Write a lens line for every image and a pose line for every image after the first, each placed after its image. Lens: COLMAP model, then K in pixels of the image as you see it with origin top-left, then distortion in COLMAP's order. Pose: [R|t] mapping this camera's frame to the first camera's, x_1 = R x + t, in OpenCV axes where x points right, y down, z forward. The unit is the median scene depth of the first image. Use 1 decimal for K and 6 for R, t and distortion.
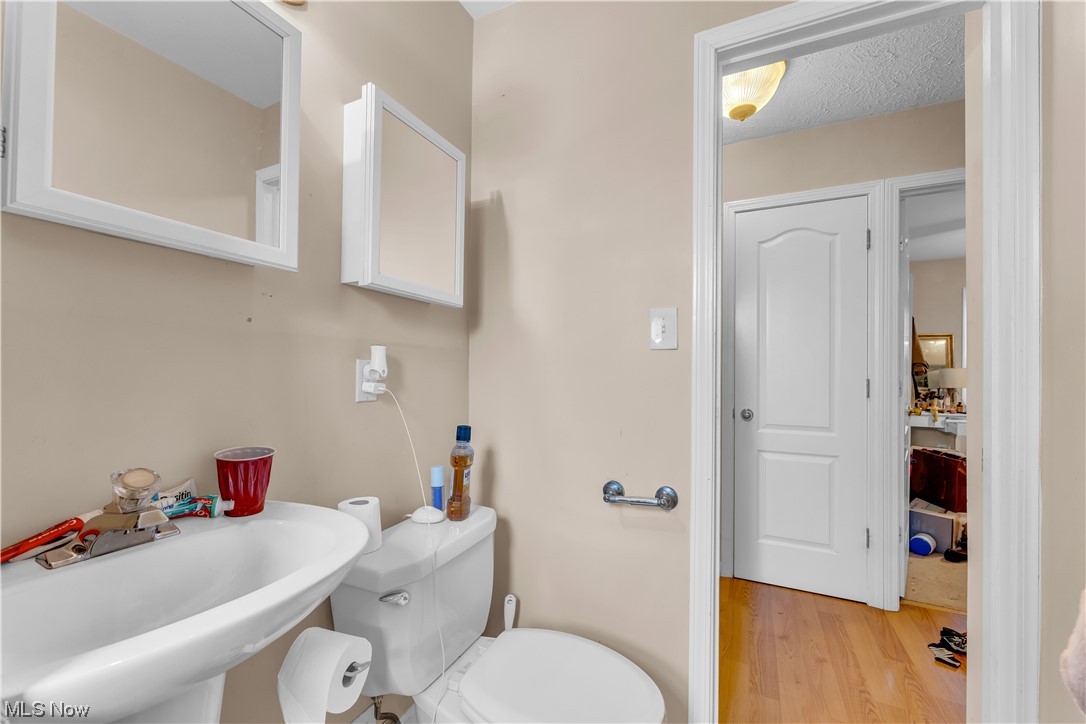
lens RADIAL K [[437.3, 0, 543.0], [0, 437.3, 362.0], [0, 0, 1]] dist [0.000054, 0.000008]
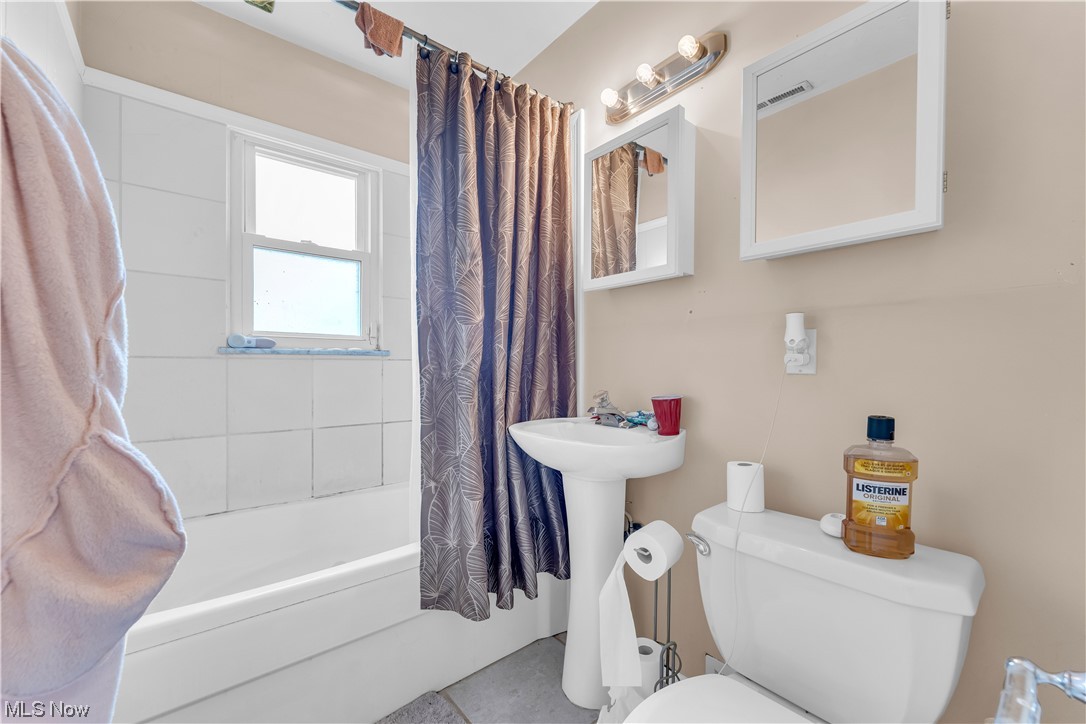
lens RADIAL K [[437.3, 0, 543.0], [0, 437.3, 362.0], [0, 0, 1]] dist [0.000054, 0.000008]
pose [[-0.425453, -0.014258, -0.904868, 0.643498], [0.013346, 0.999668, -0.022027, 0.072496], [0.904882, -0.021448, -0.425122, 0.845032]]
